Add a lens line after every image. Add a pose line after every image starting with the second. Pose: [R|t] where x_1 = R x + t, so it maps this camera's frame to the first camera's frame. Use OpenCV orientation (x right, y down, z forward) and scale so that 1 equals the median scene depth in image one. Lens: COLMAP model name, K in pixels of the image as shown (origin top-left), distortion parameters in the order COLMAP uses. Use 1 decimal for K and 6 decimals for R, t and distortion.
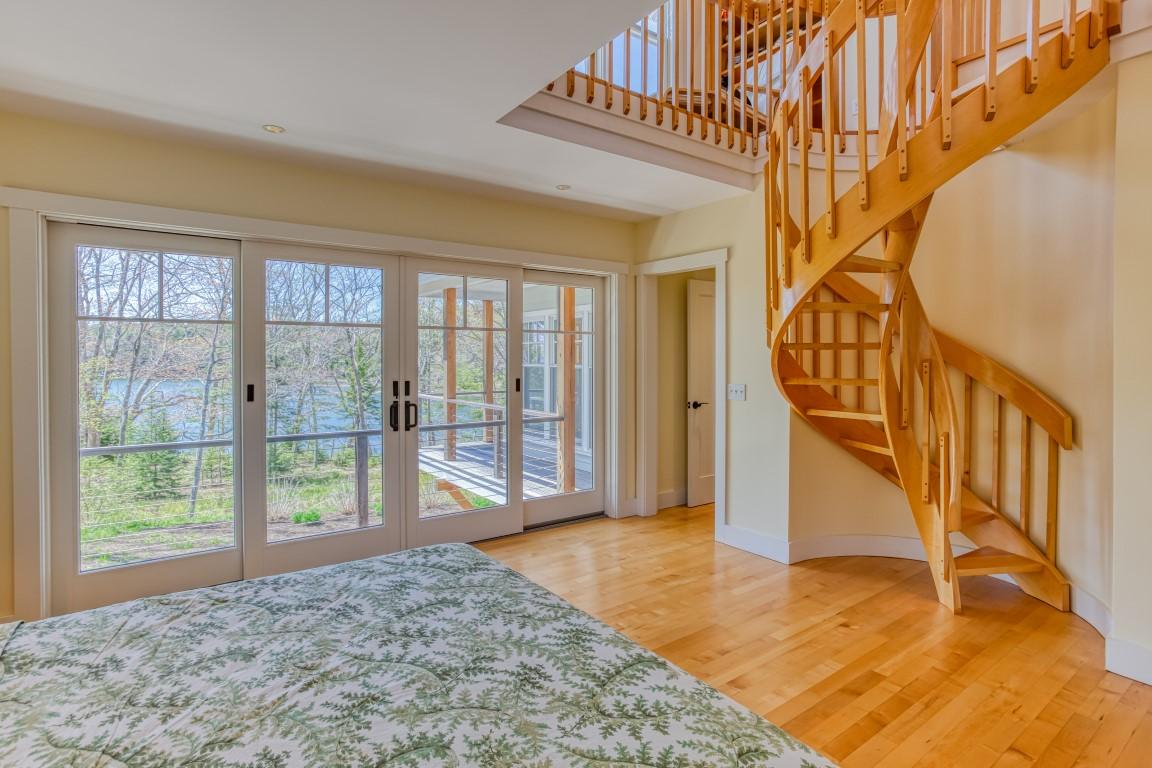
lens RADIAL K [[564.0, 0, 574.9], [0, 564.0, 365.2], [0, 0, 1]] dist [-0.026510, 0.003269]
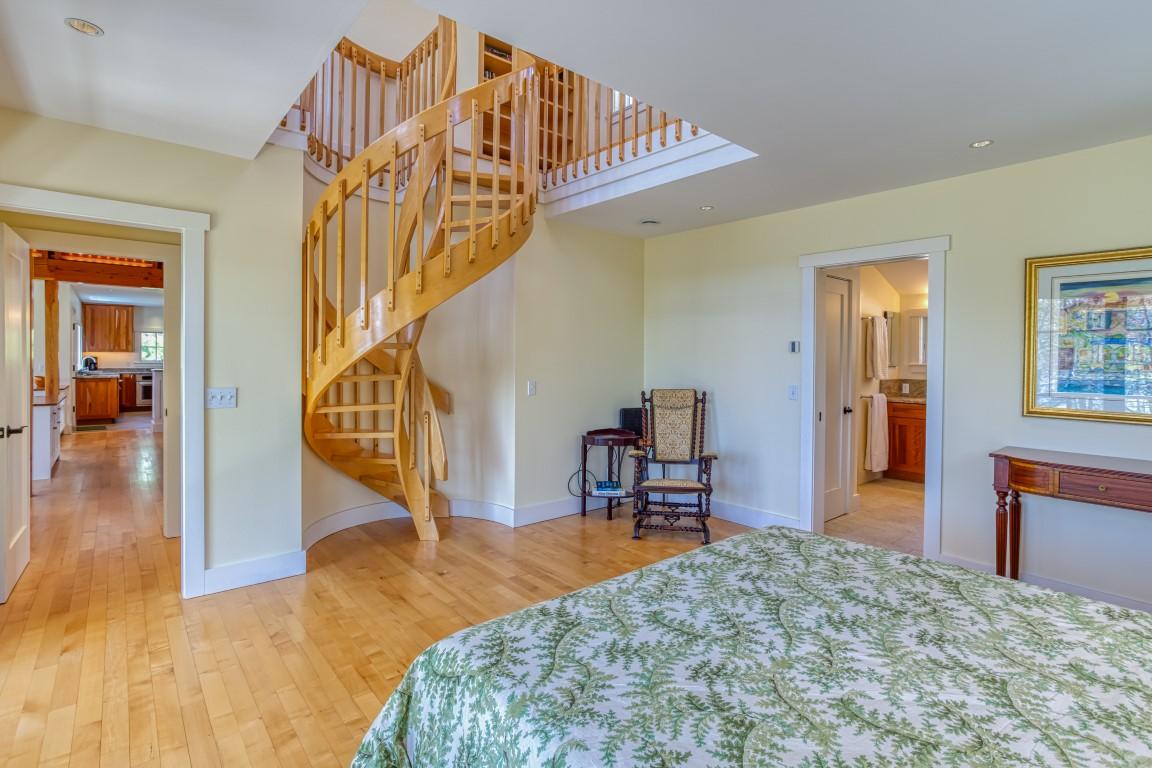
lens RADIAL K [[564.0, 0, 561.5], [0, 564.0, 368.6], [0, 0, 1]] dist [-0.026510, 0.003269]
pose [[-0.067418, -0.015517, 0.997604, -1.274005], [-0.000373, 0.999879, 0.015527, -0.015698], [-0.997725, 0.000675, -0.067416, 1.346312]]
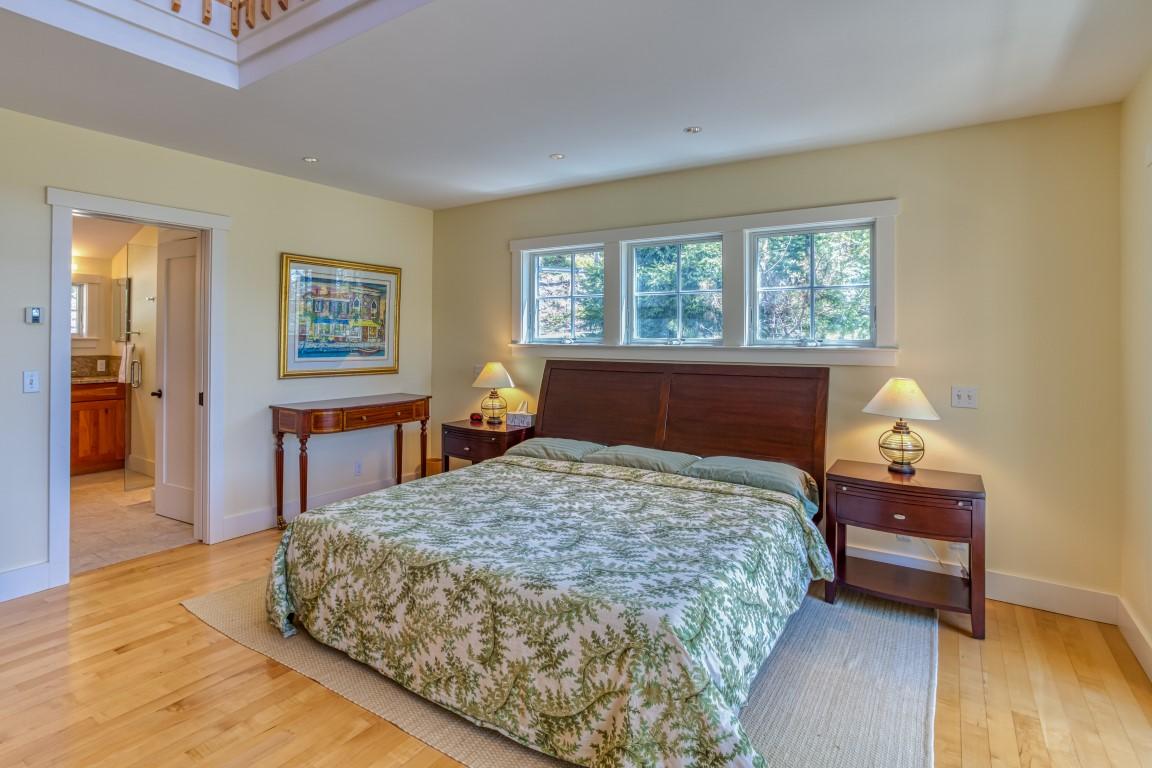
lens RADIAL K [[596.8, 0, 556.8], [0, 596.8, 334.8], [0, 0, 1]] dist [-0.001949, -0.000042]
pose [[-0.933026, -0.008341, -0.359712, 0.264486], [-0.010221, 0.999942, 0.003324, -0.032476], [0.359664, 0.006778, -0.933057, 2.382034]]
